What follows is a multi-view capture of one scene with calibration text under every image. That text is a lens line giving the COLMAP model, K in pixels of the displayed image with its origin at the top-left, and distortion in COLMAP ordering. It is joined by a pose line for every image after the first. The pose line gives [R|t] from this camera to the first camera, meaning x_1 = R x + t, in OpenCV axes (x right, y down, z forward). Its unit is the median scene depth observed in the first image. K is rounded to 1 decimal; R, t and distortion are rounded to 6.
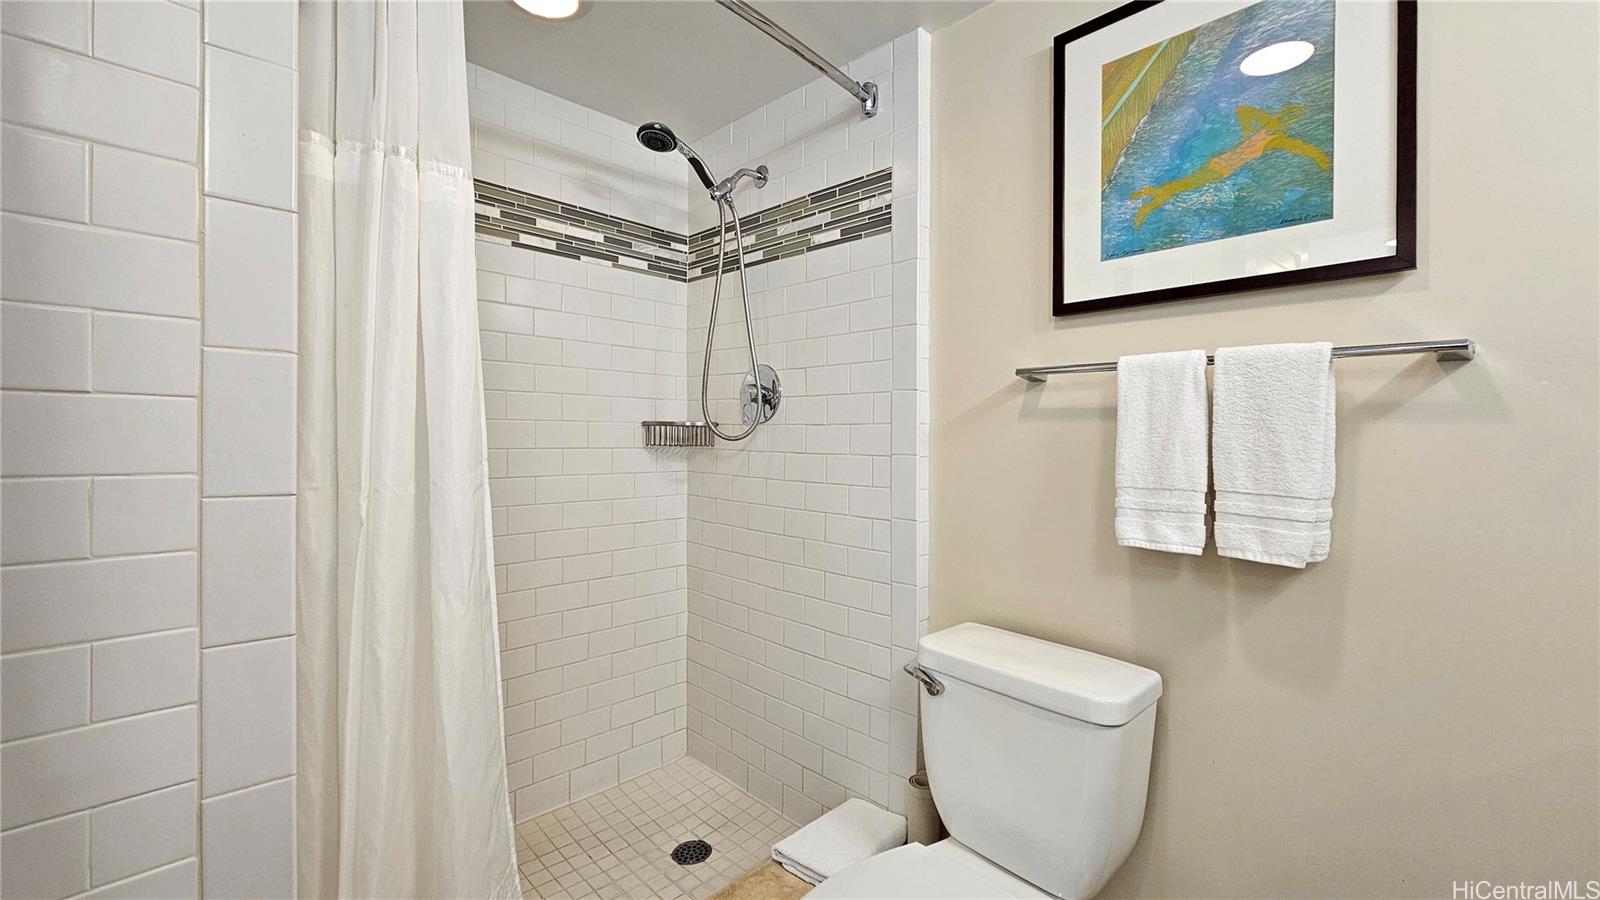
lens RADIAL K [[660.1, 0, 800.0], [0, 660.1, 450.0], [0, 0, 1]] dist [-0.001691, -0.000307]
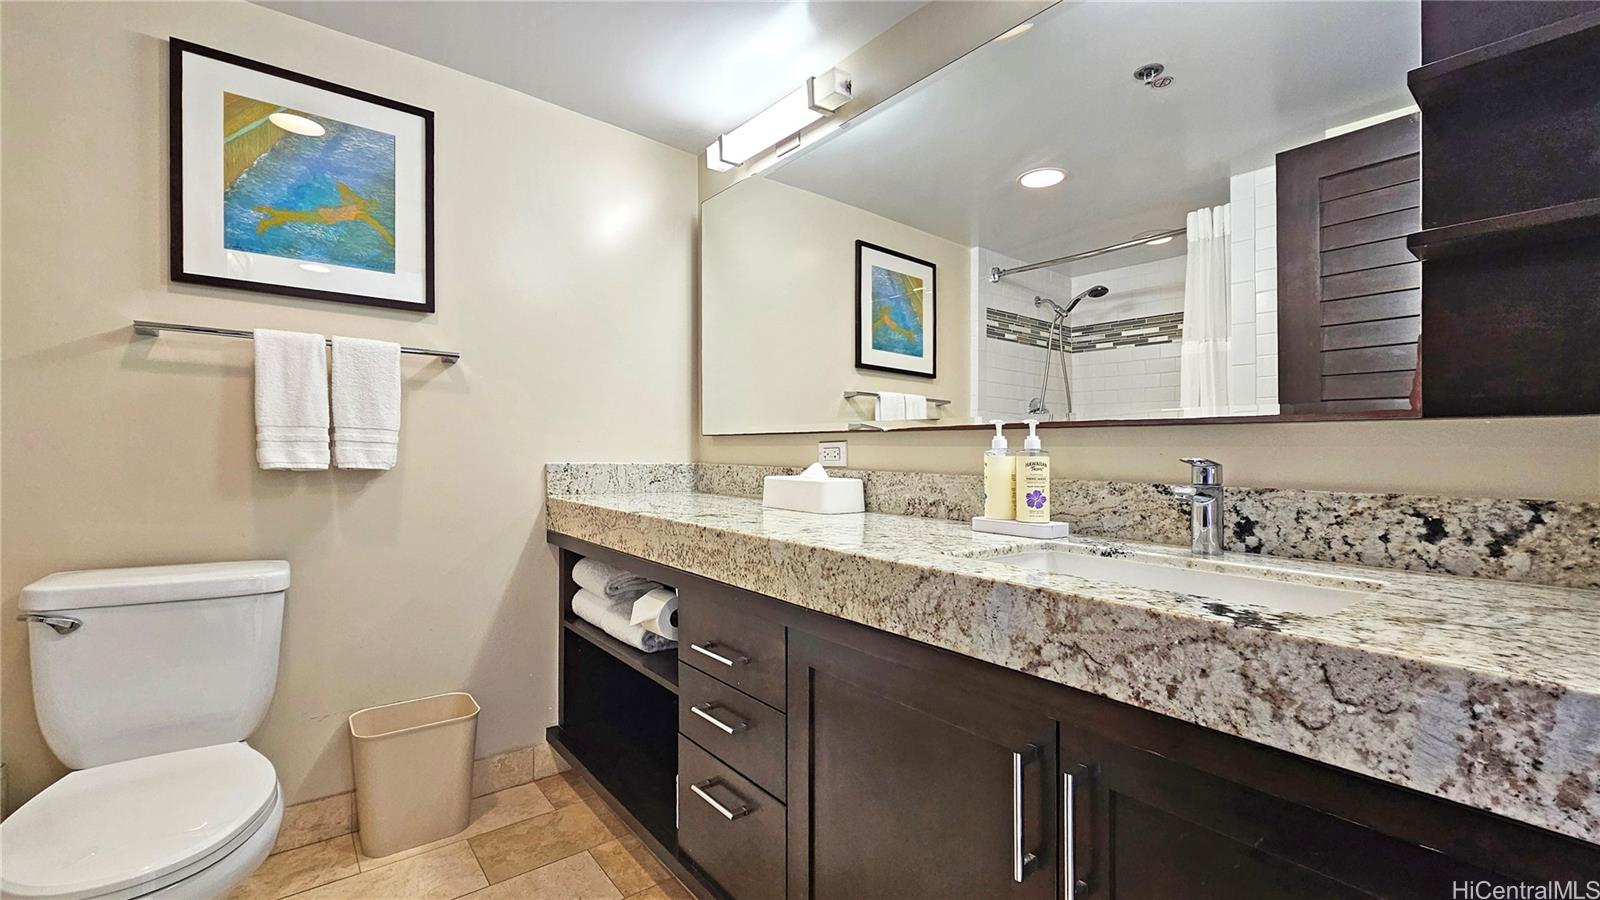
lens RADIAL K [[660.1, 0, 800.0], [0, 660.1, 450.0], [0, 0, 1]] dist [-0.001691, -0.000307]
pose [[0.100565, -0.008746, 0.994892, -0.770280], [0.003200, 0.999959, 0.008467, 0.100756], [-0.994925, 0.002332, 0.100588, -0.237376]]
